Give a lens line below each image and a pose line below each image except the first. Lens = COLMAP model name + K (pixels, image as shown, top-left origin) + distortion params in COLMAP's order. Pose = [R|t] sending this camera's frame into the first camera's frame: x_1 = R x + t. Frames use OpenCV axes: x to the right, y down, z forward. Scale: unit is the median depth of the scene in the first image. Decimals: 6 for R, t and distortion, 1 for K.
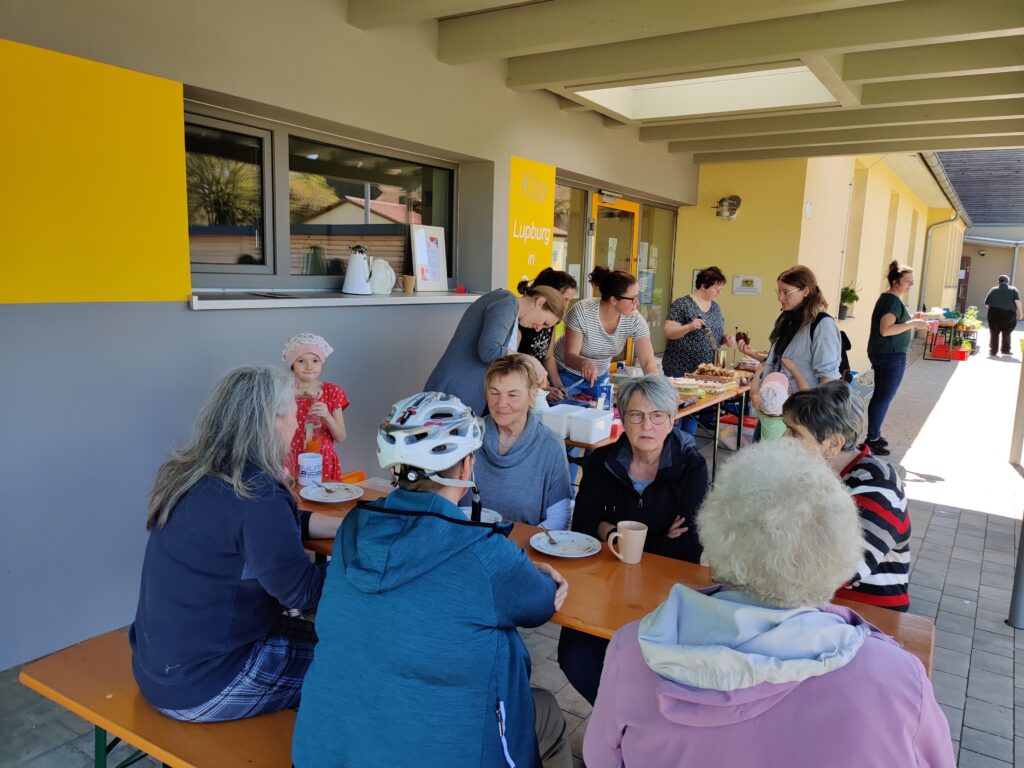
lens RADIAL K [[769.2, 0, 512.0], [0, 769.2, 384.0], [0, 0, 1]] dist [0.024786, -0.002105]
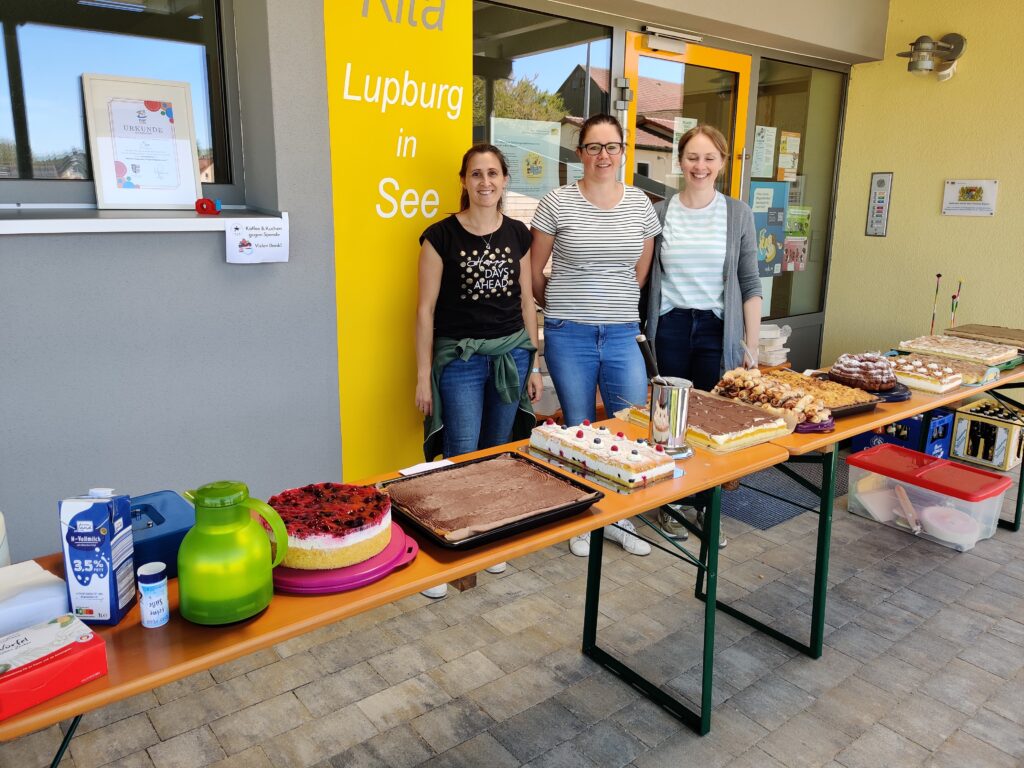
lens RADIAL K [[753.1, 0, 512.5], [0, 753.1, 356.1], [0, 0, 1]] dist [0.009744, 0.000639]
pose [[0.940346, 0.051534, -0.336293, 0.198248], [-0.032604, 0.997562, 0.061699, -0.040884], [0.338653, -0.047053, 0.939734, 0.402239]]
